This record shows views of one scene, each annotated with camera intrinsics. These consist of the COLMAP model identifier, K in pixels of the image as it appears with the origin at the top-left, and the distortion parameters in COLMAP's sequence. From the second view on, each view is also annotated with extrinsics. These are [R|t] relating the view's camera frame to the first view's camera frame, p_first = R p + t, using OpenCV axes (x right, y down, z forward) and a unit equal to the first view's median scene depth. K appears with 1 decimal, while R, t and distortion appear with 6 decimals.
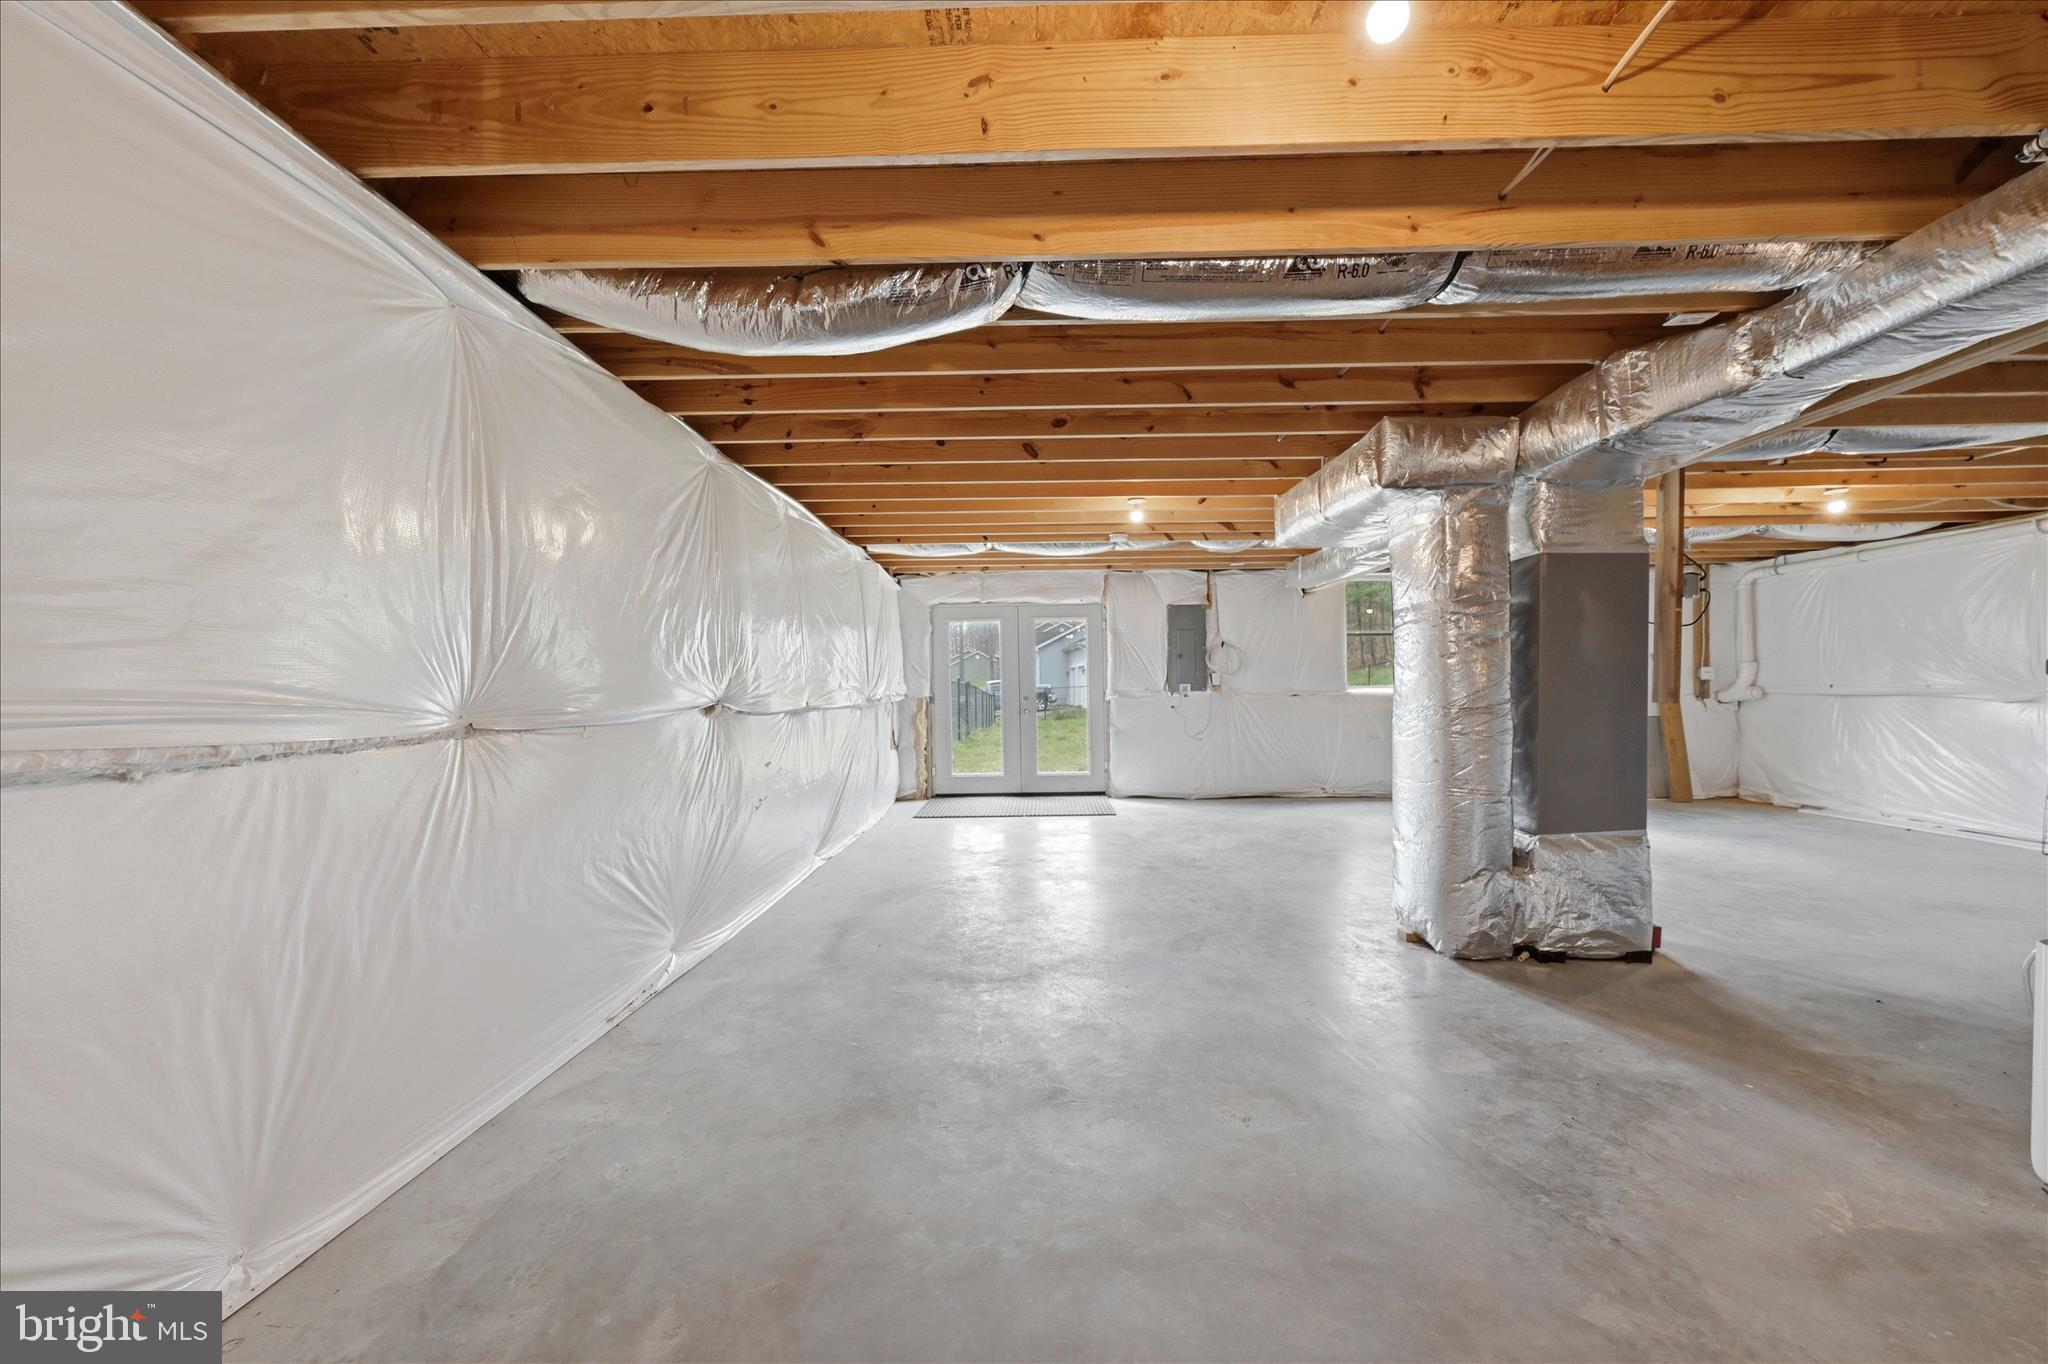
lens RADIAL K [[813.1, 0, 1023.8], [0, 813.1, 685.1], [0, 0, 1]] dist [0.000492, -0.000060]
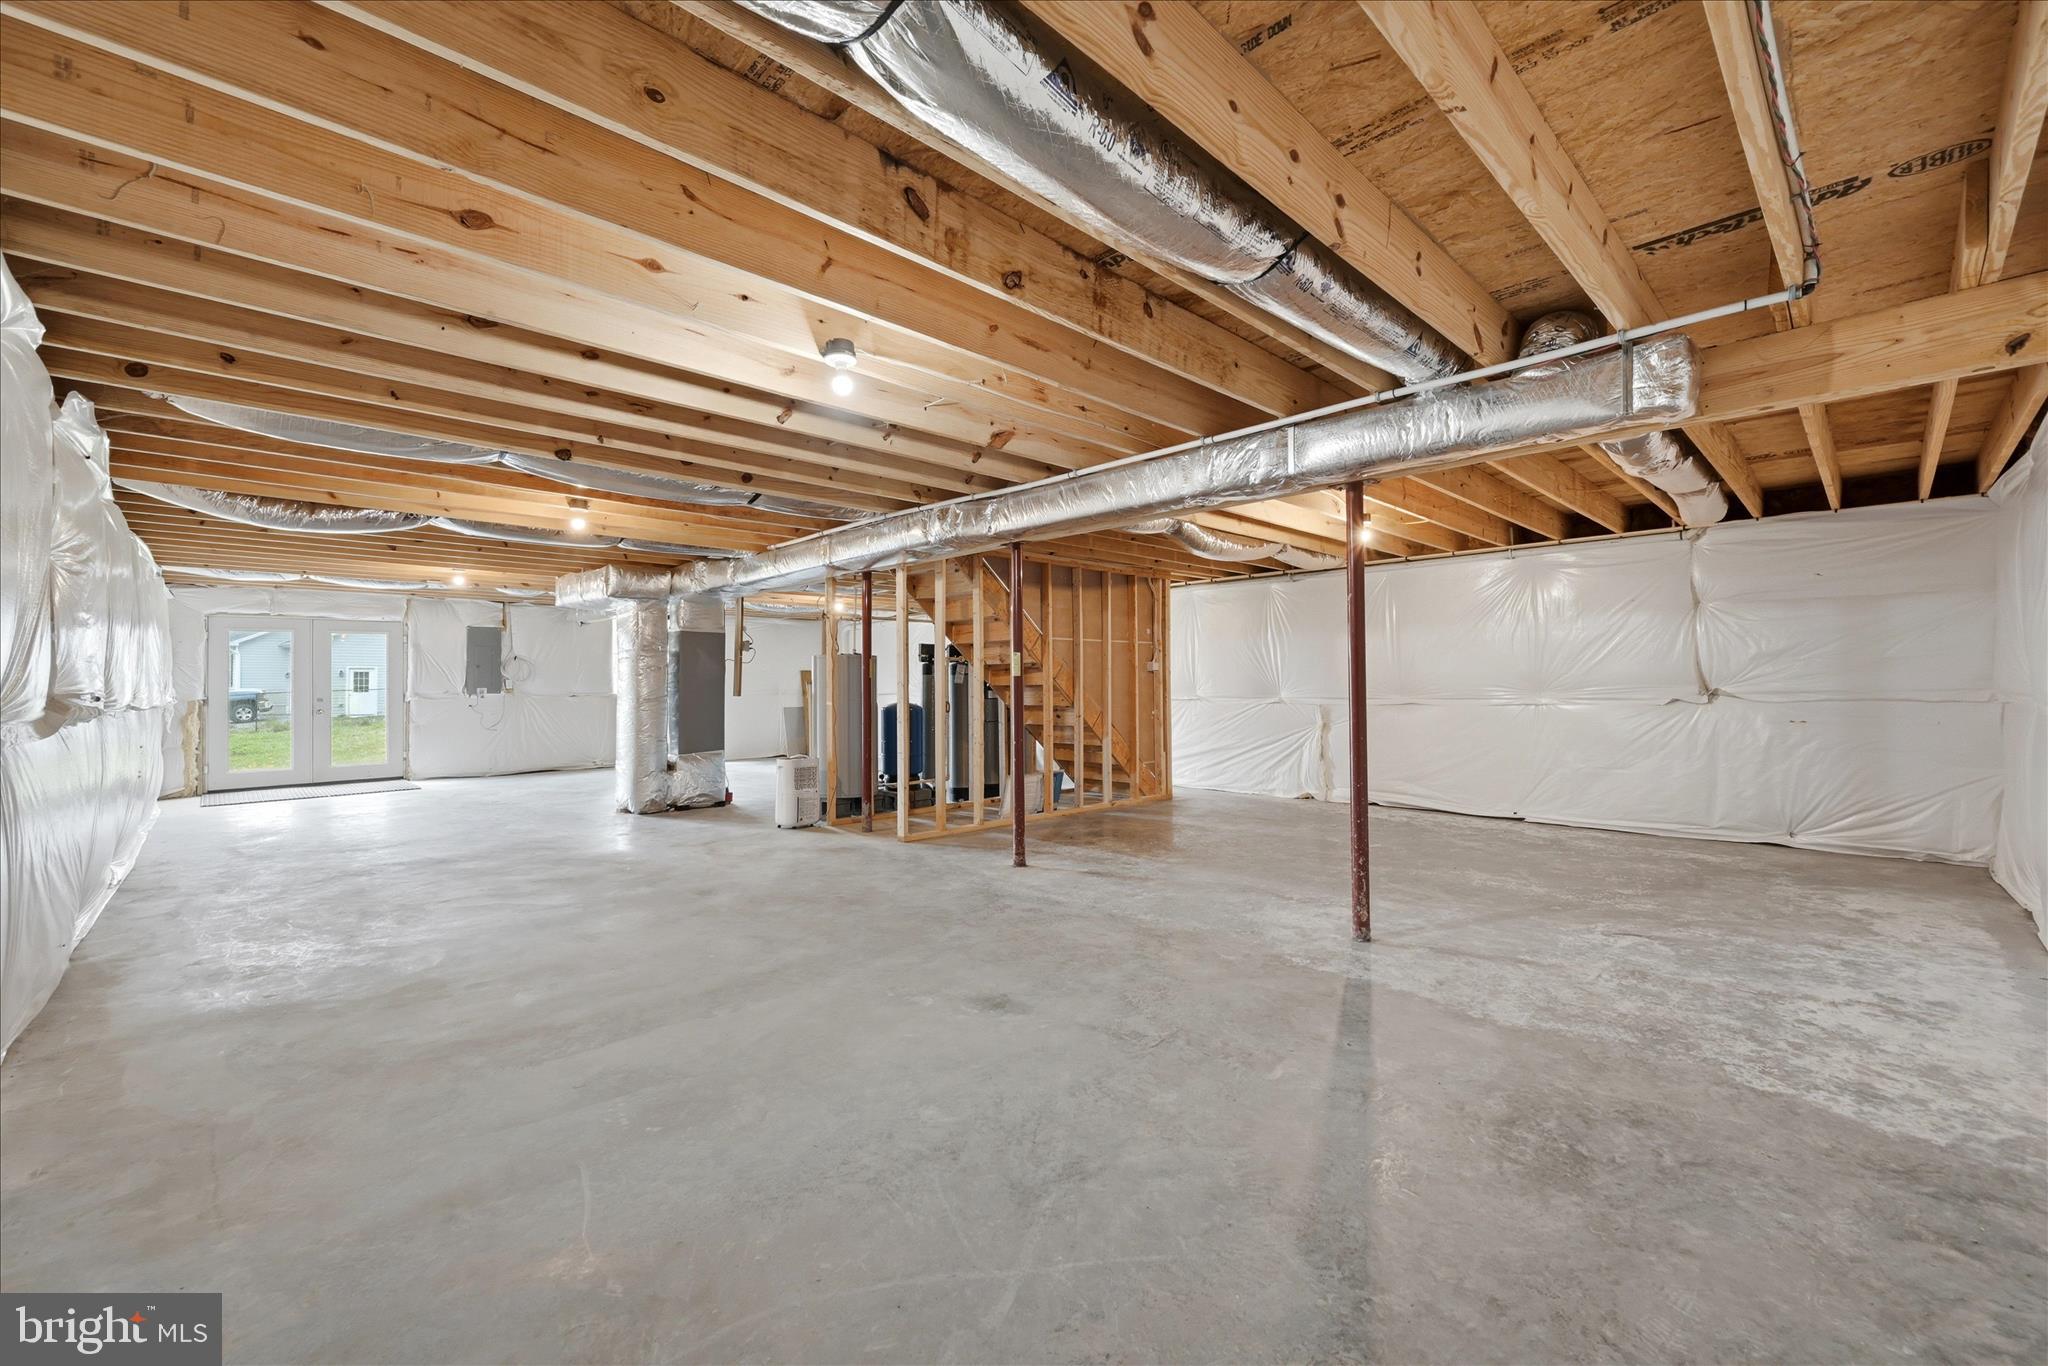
lens RADIAL K [[834.1, 0, 1021.2], [0, 834.1, 668.5], [0, 0, 1]] dist [0.000706, 0.000295]
pose [[0.699202, 0.017970, 0.714698, -0.178440], [0.000124, 0.999681, -0.025257, 0.001790], [-0.714924, 0.017748, 0.698977, -0.640994]]
